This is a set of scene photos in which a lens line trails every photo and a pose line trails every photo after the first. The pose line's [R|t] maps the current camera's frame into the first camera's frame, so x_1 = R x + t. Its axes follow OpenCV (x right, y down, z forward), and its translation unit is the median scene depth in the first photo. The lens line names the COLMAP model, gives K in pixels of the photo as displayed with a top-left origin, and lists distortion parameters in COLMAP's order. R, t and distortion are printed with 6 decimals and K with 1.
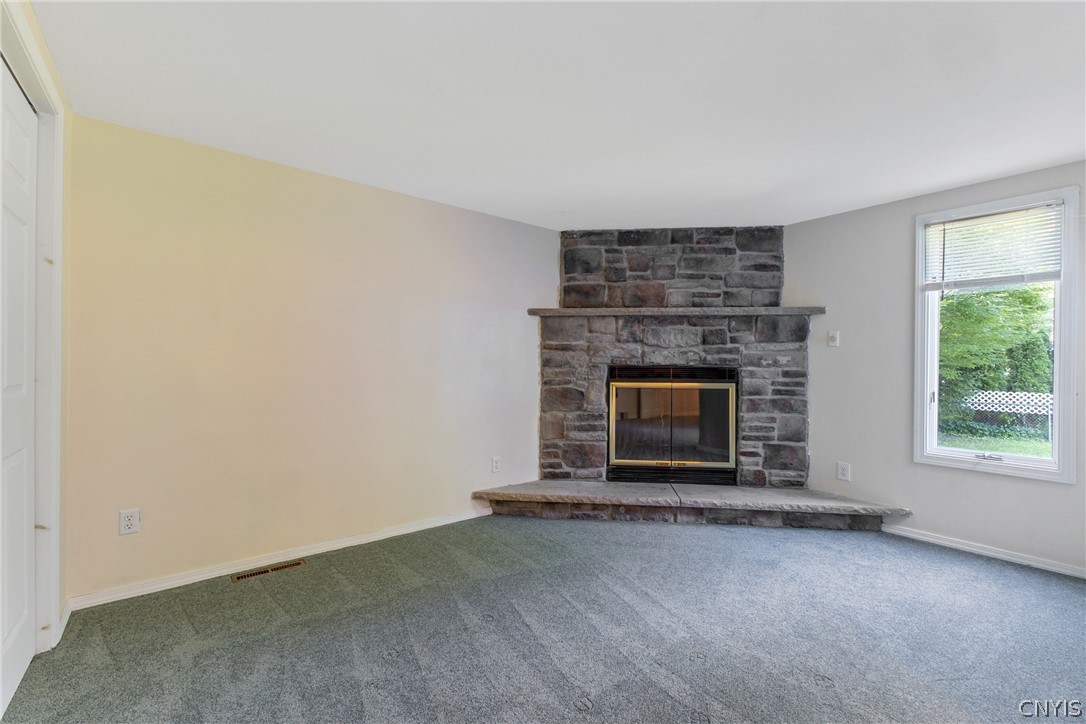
lens RADIAL K [[467.0, 0, 544.5], [0, 467.0, 360.2], [0, 0, 1]] dist [0.001065, -0.000124]
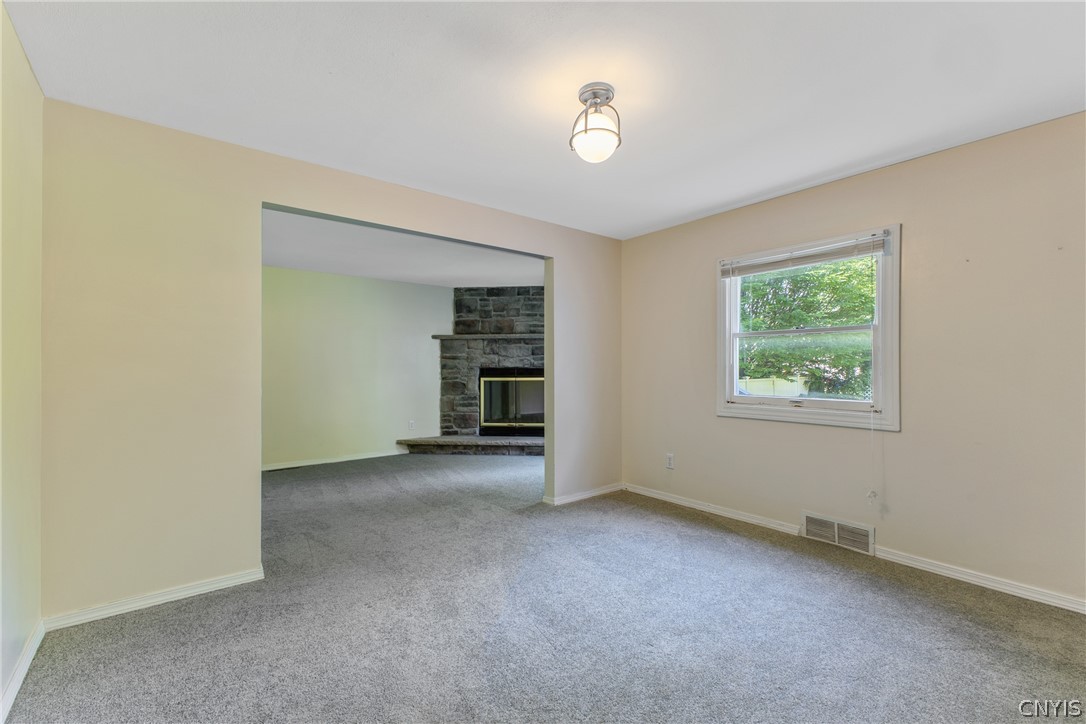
lens RADIAL K [[467.0, 0, 545.1], [0, 467.0, 367.3], [0, 0, 1]] dist [0.001065, -0.000124]
pose [[0.999947, -0.010253, 0.000501, 0.374211], [0.010252, 0.999945, 0.002205, 0.007663], [-0.000524, -0.002199, 0.999997, -0.702654]]
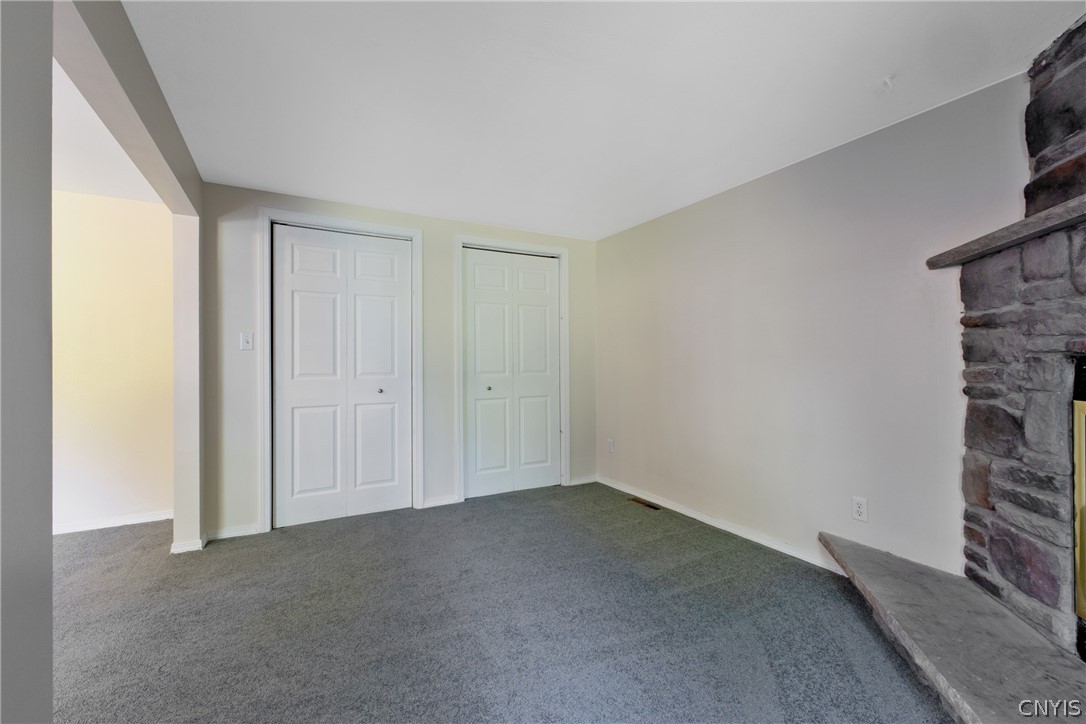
lens RADIAL K [[467.0, 0, 545.6], [0, 467.0, 358.6], [0, 0, 1]] dist [0.001065, -0.000124]
pose [[-0.166999, -0.012482, -0.985878, 0.592708], [0.010010, 0.999847, -0.014355, 0.013734], [0.985906, -0.012266, -0.166848, 0.632894]]
